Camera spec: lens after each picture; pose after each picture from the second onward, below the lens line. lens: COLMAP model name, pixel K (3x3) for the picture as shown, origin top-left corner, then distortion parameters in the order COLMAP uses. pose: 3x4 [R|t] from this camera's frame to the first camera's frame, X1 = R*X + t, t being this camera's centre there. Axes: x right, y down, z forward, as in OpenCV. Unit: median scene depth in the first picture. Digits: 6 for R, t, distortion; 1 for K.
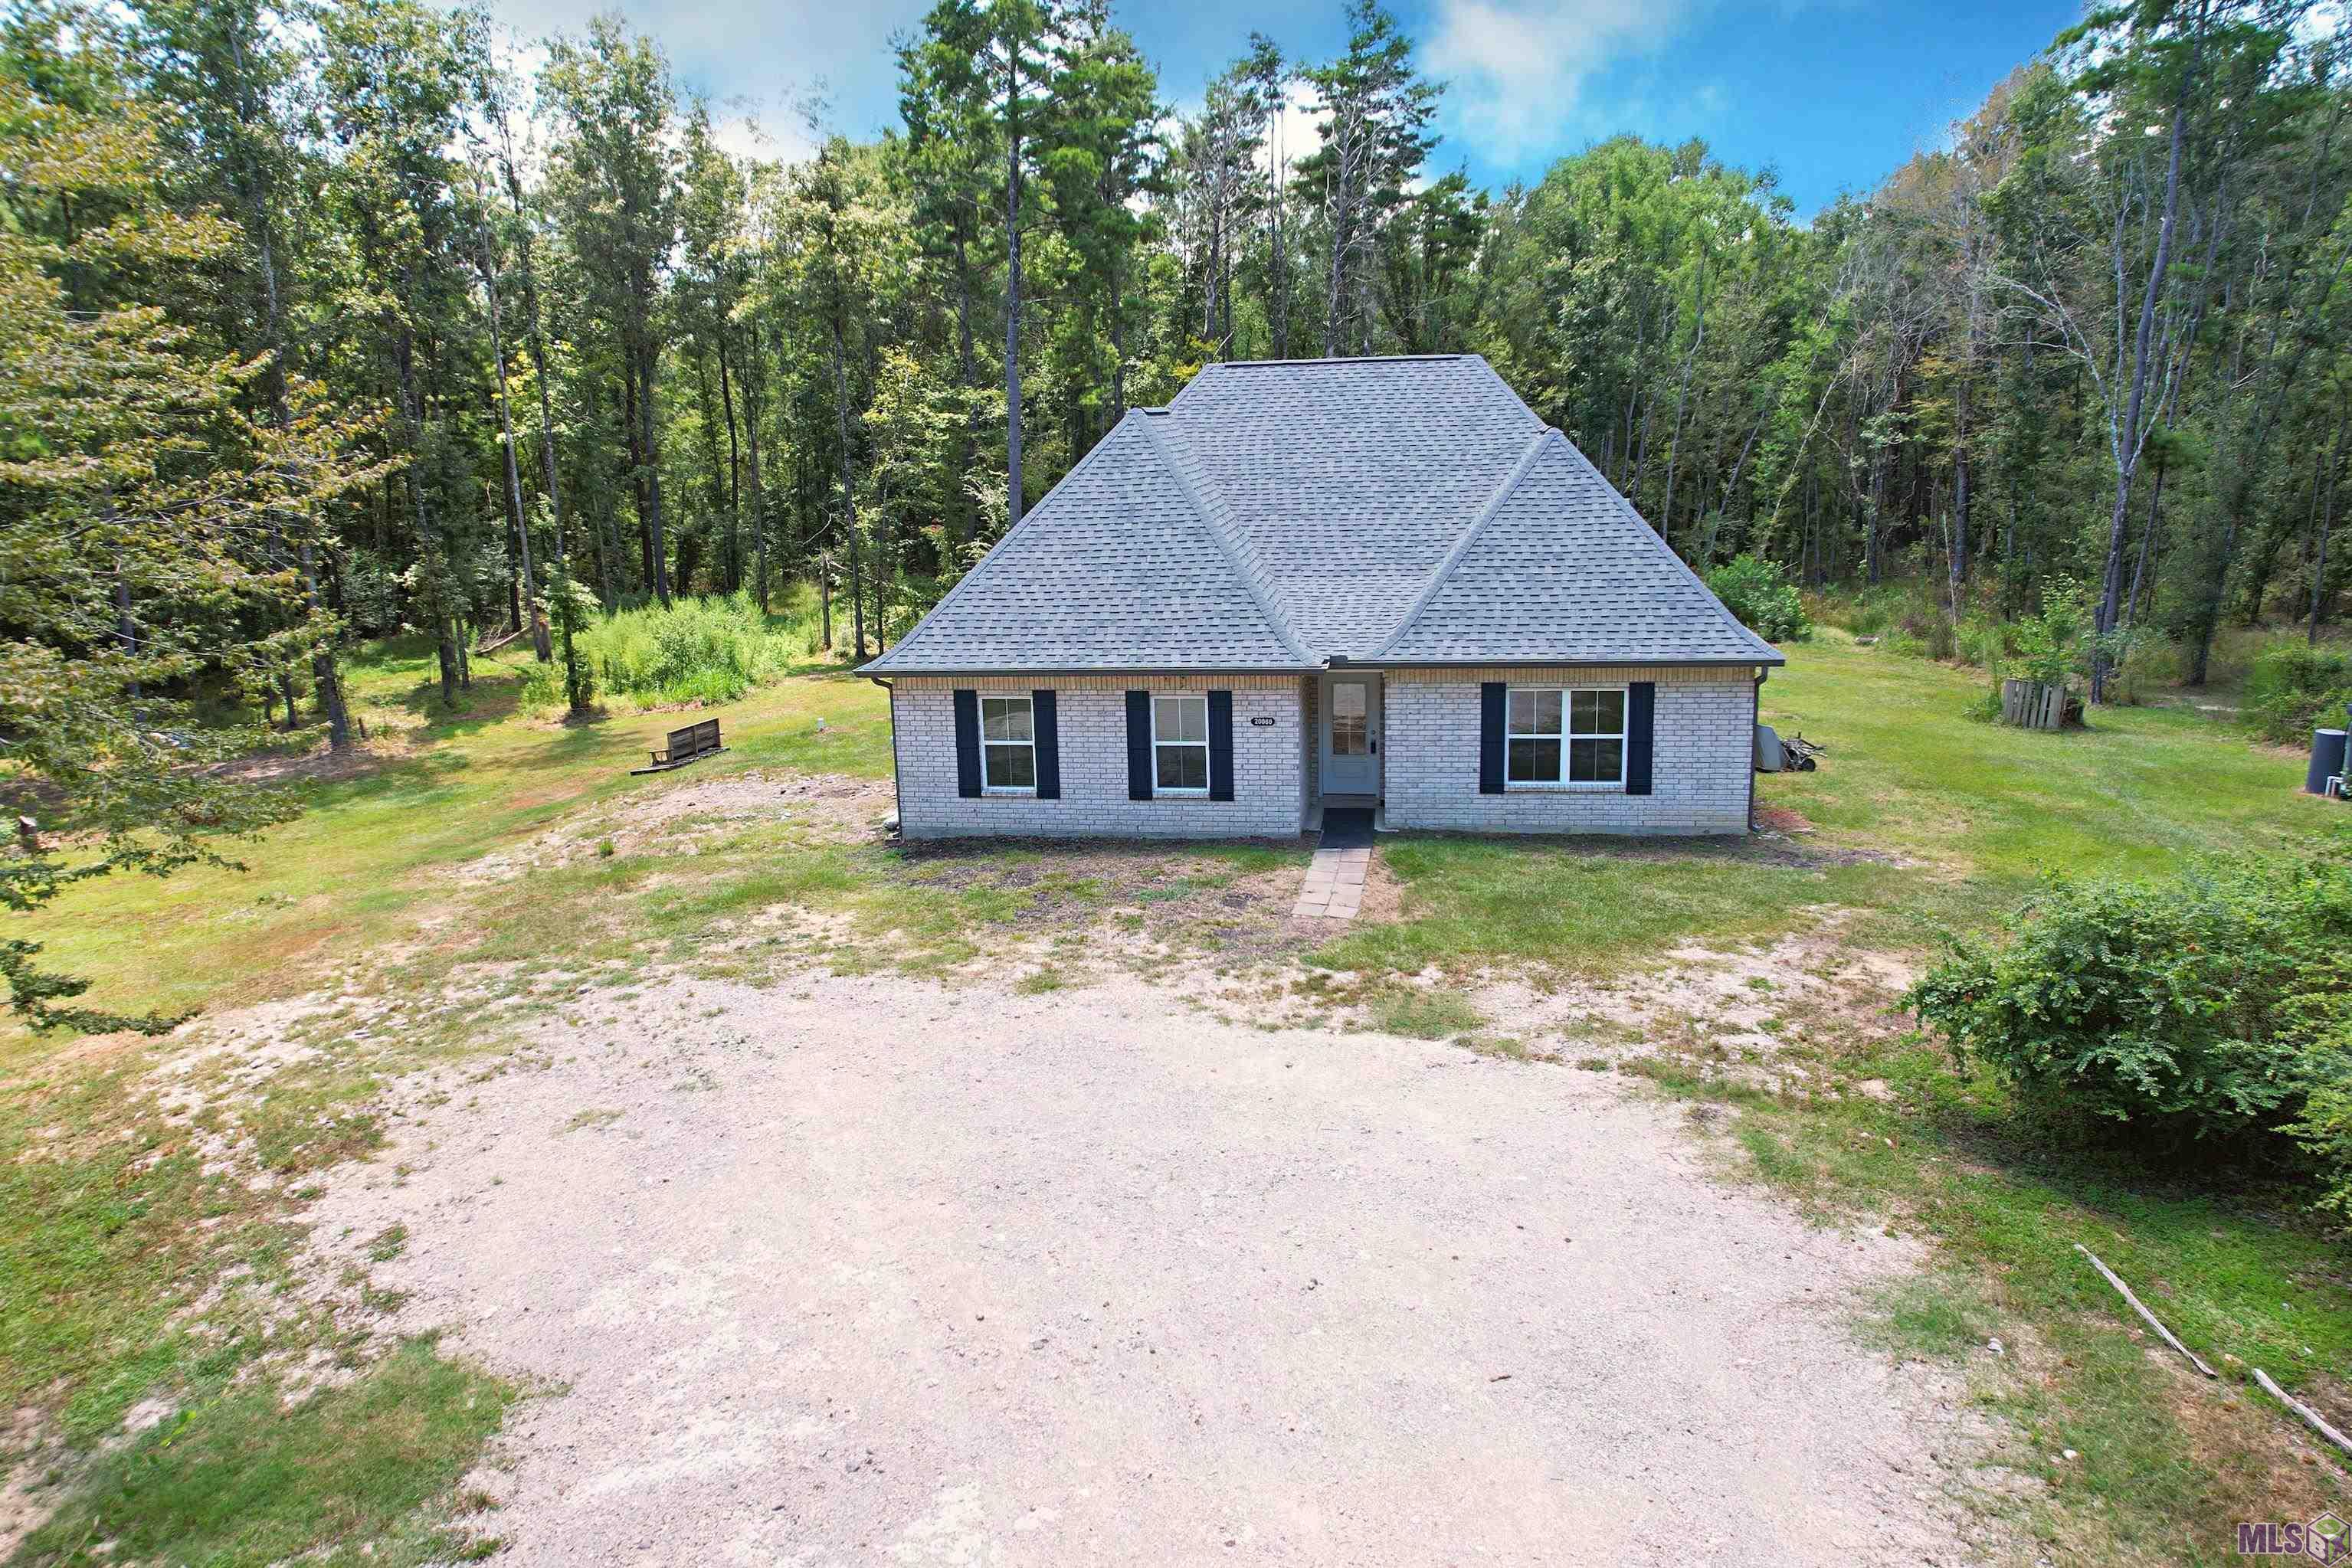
lens RADIAL K [[1533.3, 0, 1195.6], [0, 1533.3, 779.9], [0, 0, 1]] dist [-0.076391, -0.000534]
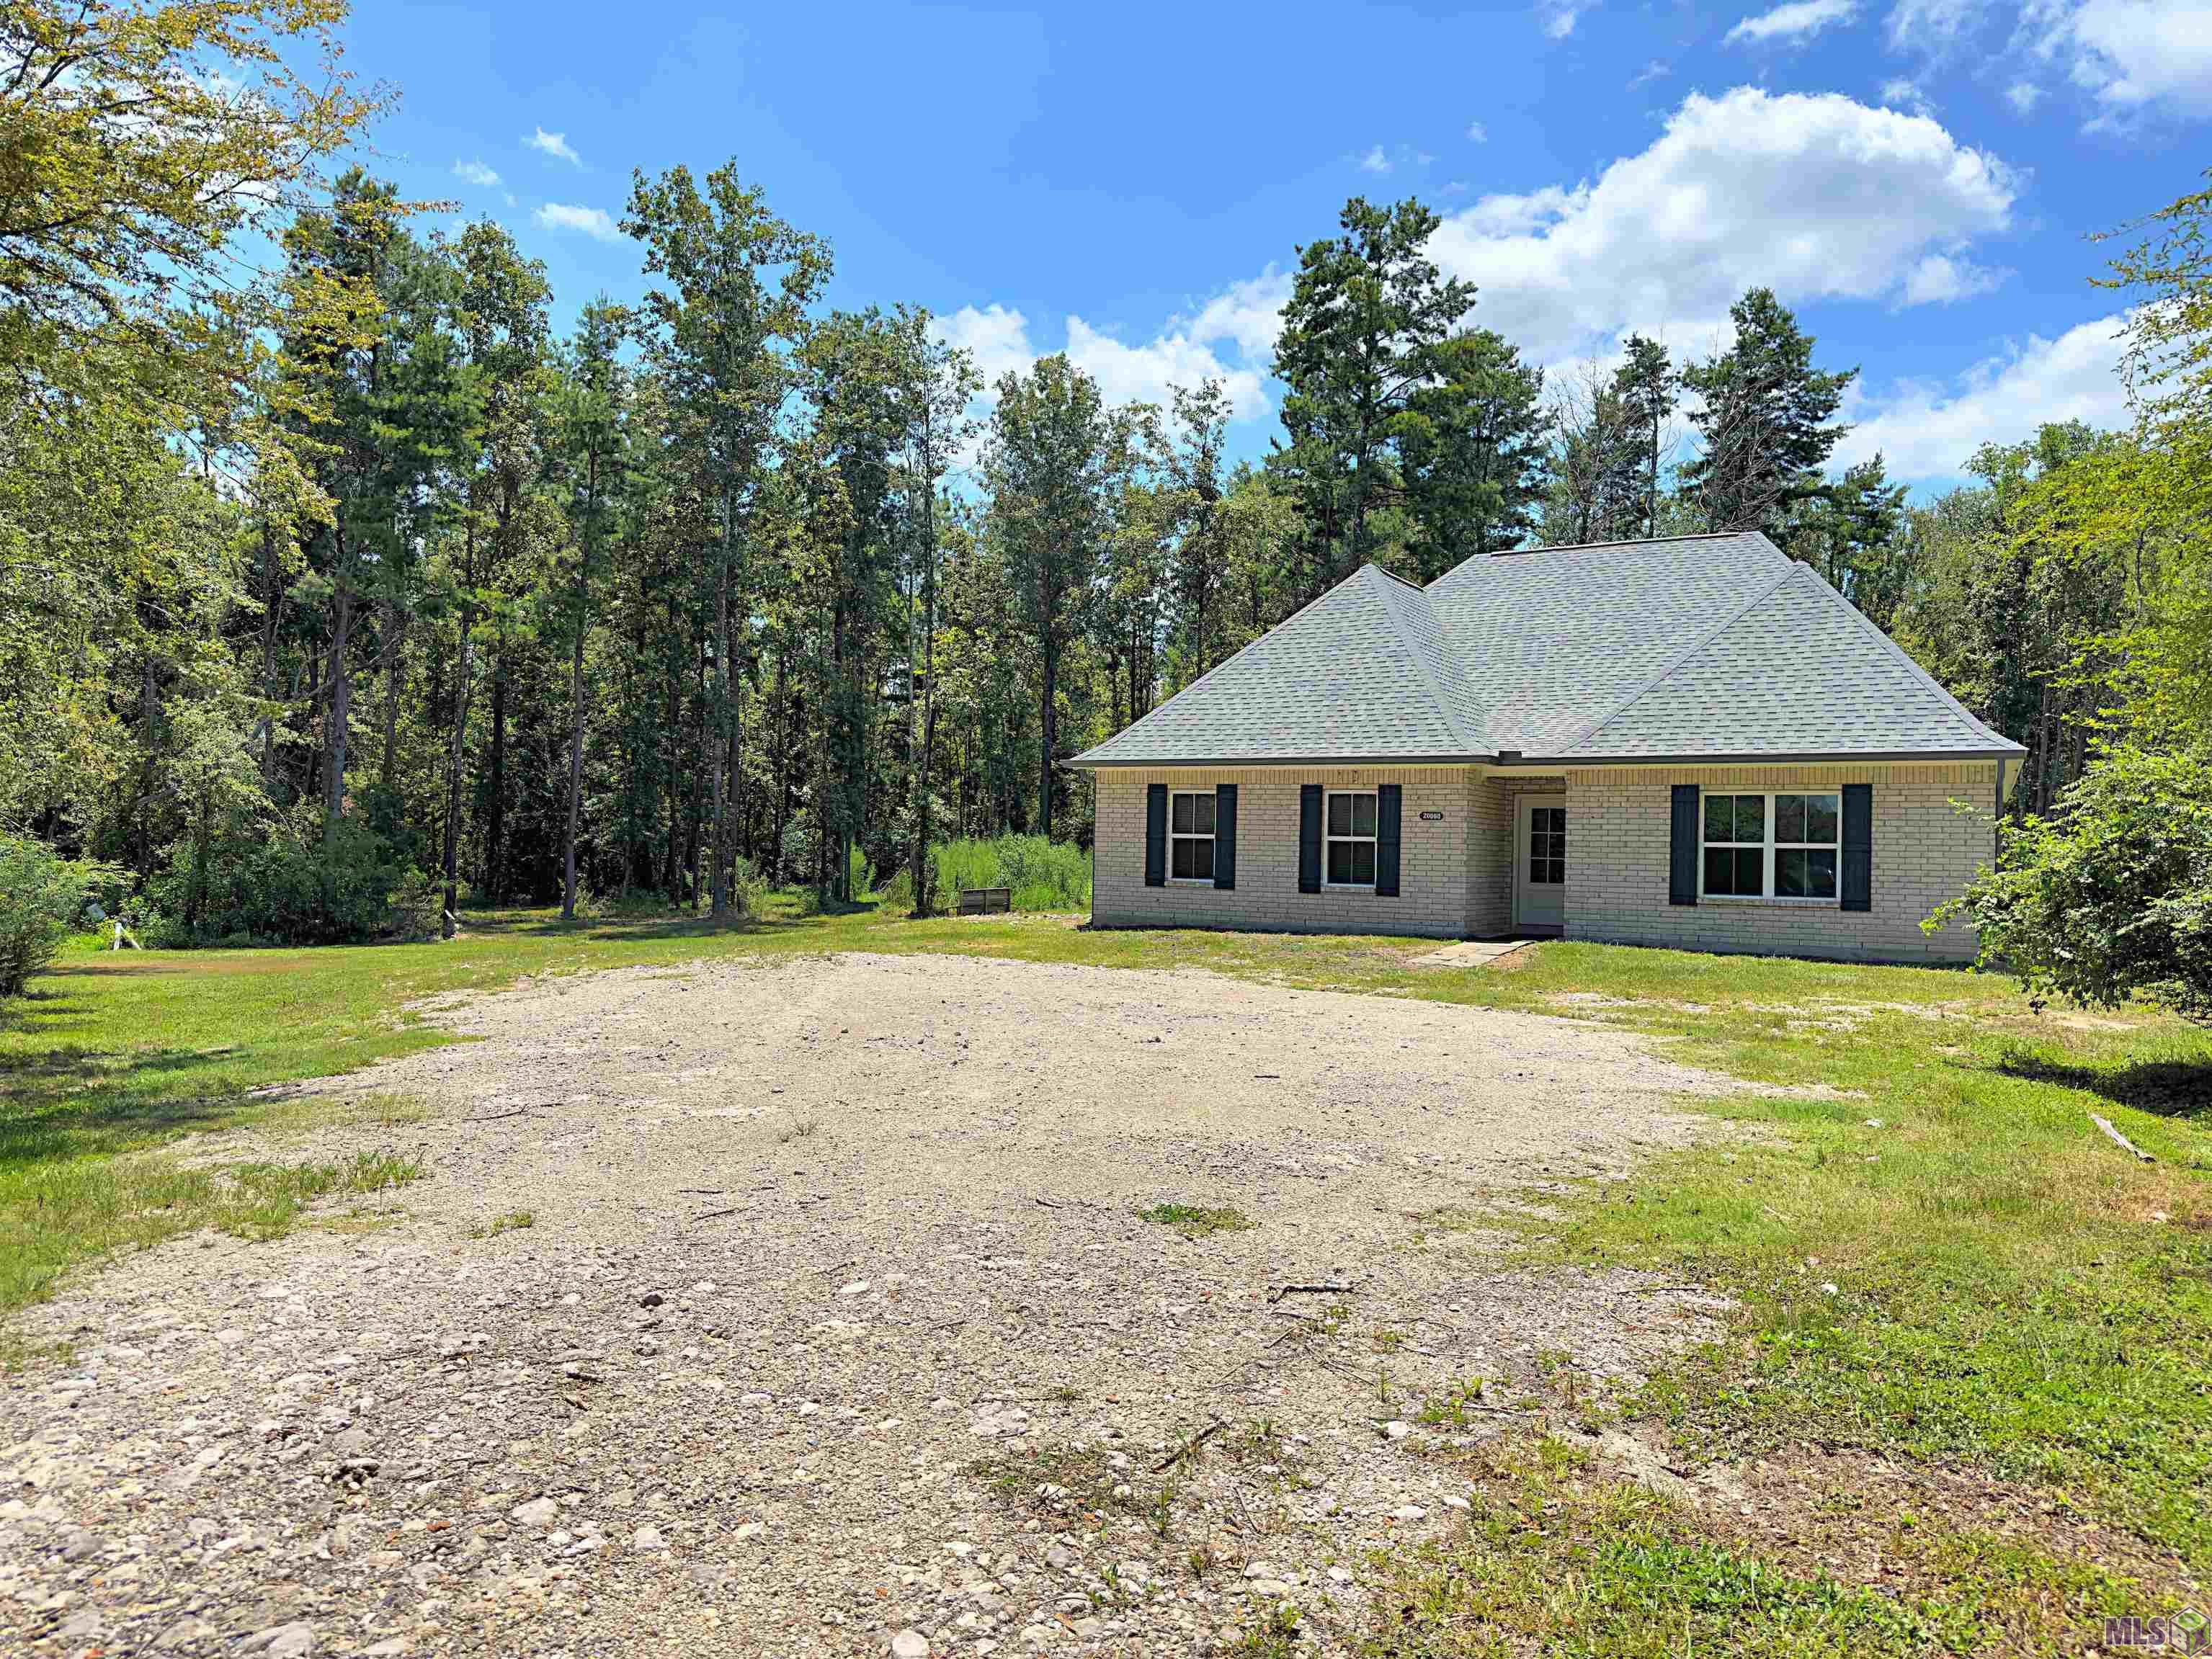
lens RADIAL K [[1526.1, 0, 1106.0], [0, 1526.1, 829.5], [0, 0, 1]] dist [0.050439, -0.071770]
pose [[0.932611, 0.042571, -0.358363, 0.202668], [-0.127097, 0.968142, -0.215750, 0.211168], [0.337762, 0.246757, 0.908310, 0.030107]]
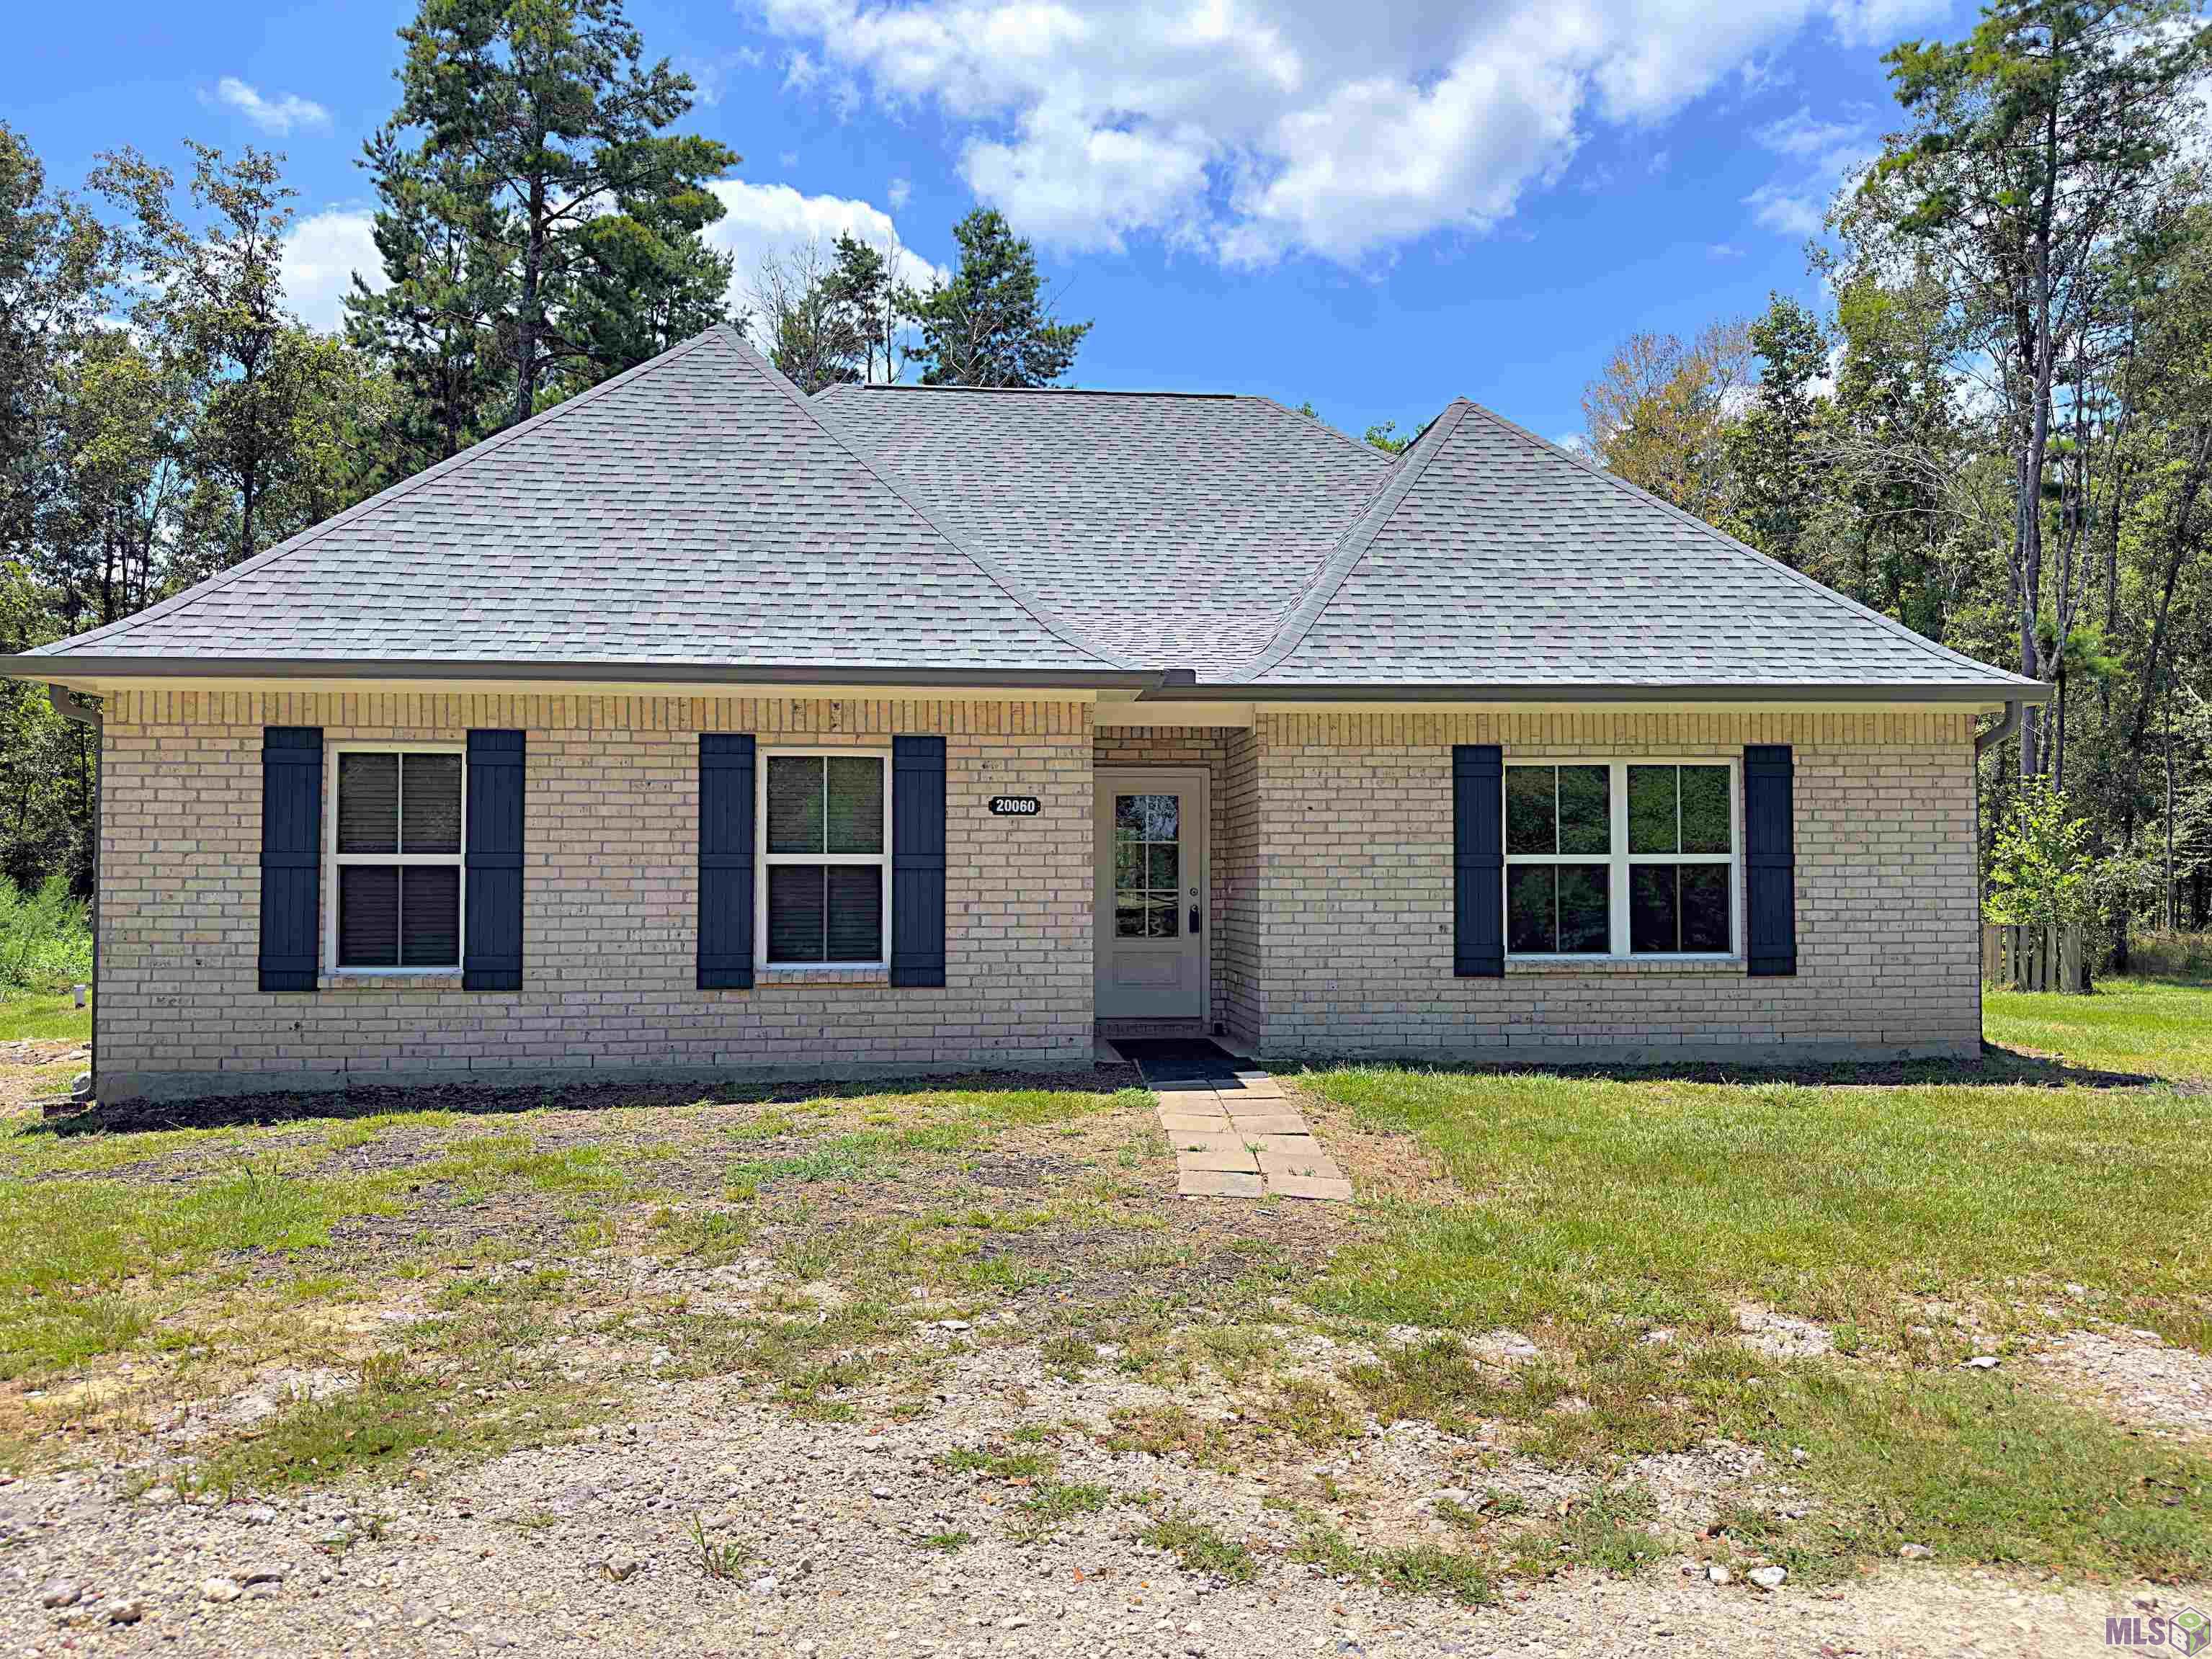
lens RADIAL K [[1526.1, 0, 1106.0], [0, 1526.1, 829.5], [0, 0, 1]] dist [0.050439, -0.071770]
pose [[0.970720, 0.034220, 0.237766, -0.036119], [0.029143, 0.965714, -0.257969, 0.084972], [-0.238441, 0.257345, 0.936440, 0.575637]]
